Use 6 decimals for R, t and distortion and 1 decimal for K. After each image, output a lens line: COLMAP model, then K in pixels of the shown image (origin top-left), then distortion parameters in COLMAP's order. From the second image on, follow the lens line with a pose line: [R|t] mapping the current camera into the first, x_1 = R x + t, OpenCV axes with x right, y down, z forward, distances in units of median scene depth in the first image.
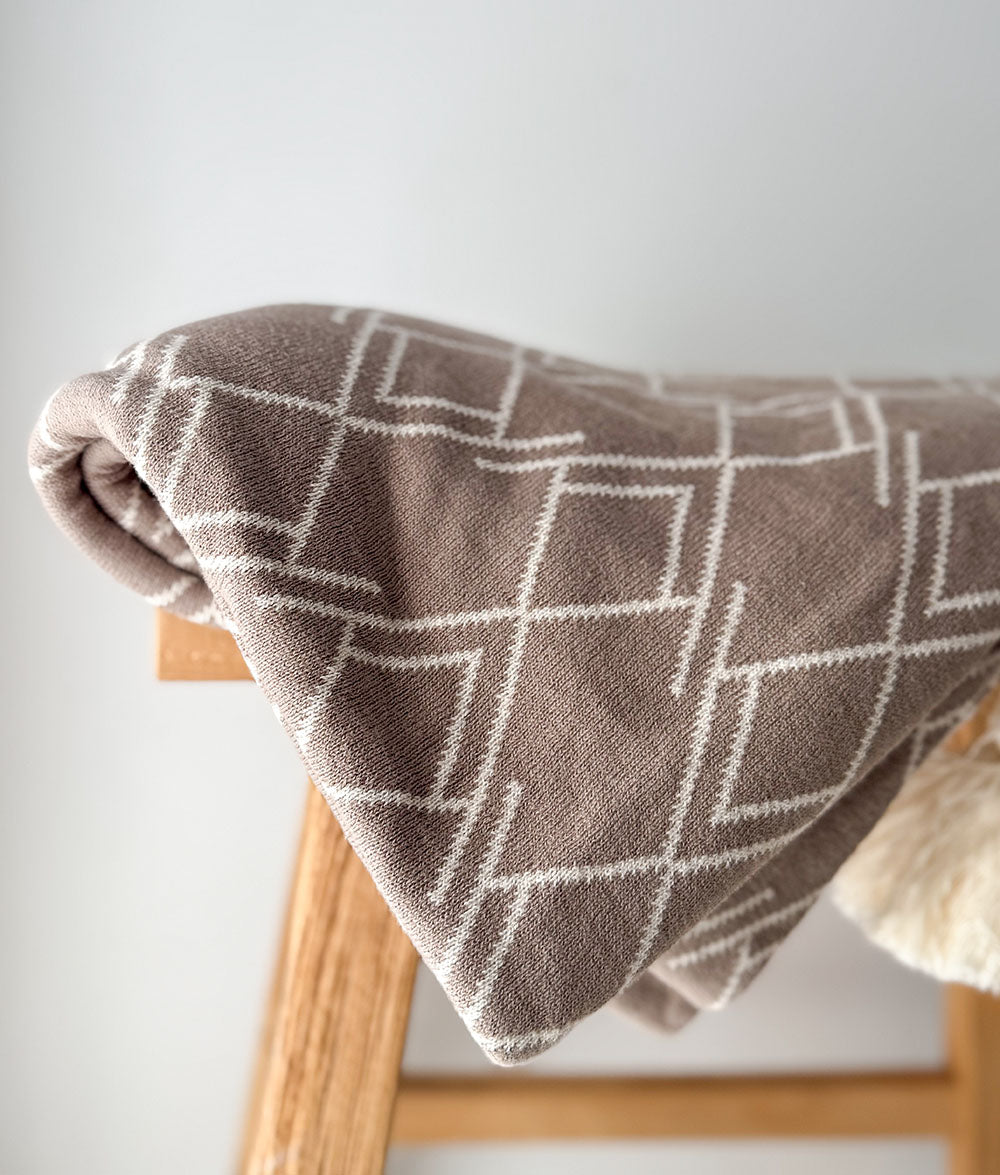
lens RADIAL K [[1487.2, 0, 548.9], [0, 1487.2, 586.3], [0, 0, 1]] dist [0.201567, -0.956253]
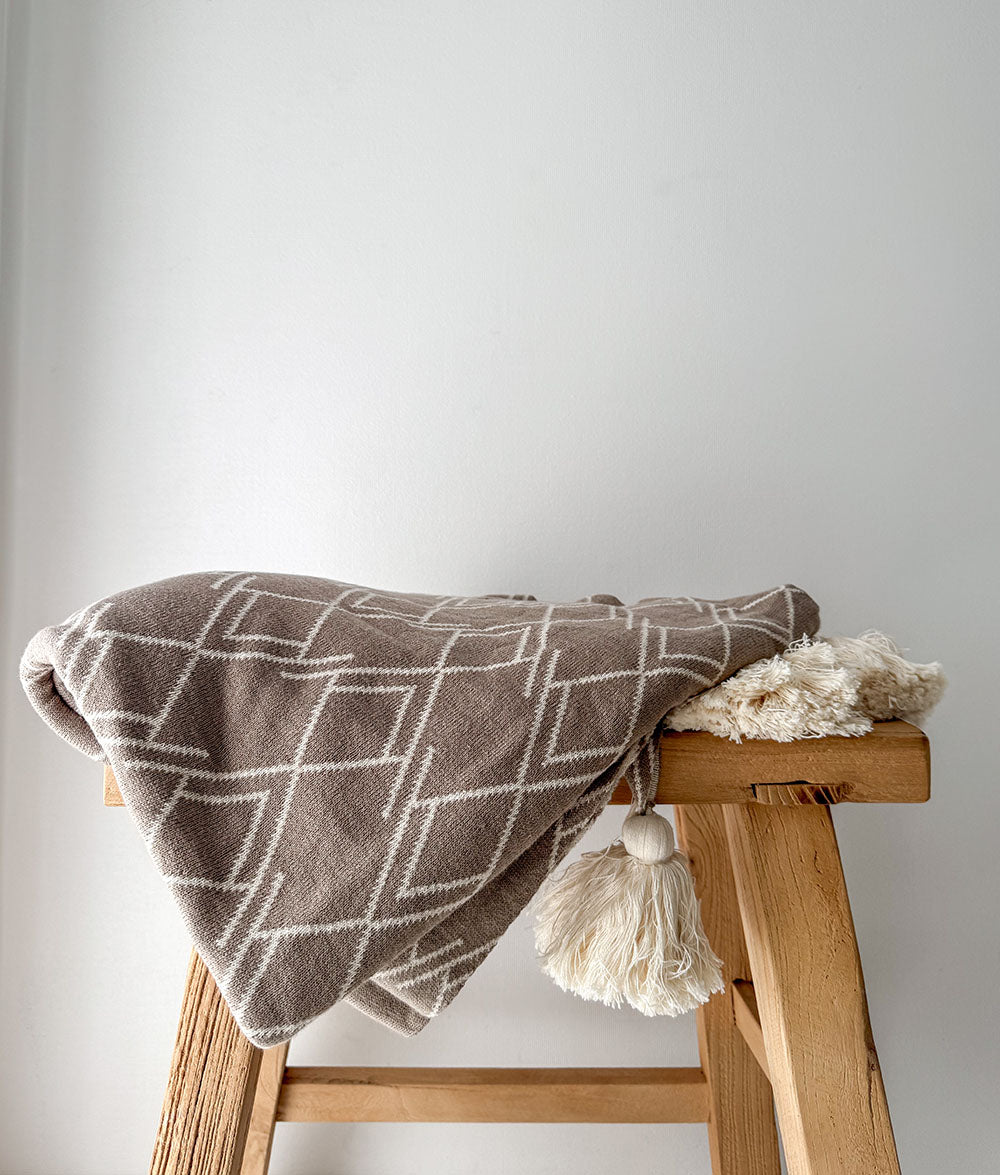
lens RADIAL K [[1084.8, 0, 500.0], [0, 1084.8, 587.5], [0, 0, 1]] dist [0.077982, -0.400995]
pose [[0.997533, -0.021120, -0.066942, 0.294716], [0.013190, 0.993073, -0.116757, -0.036862], [0.068944, 0.115586, 0.990902, -0.204183]]
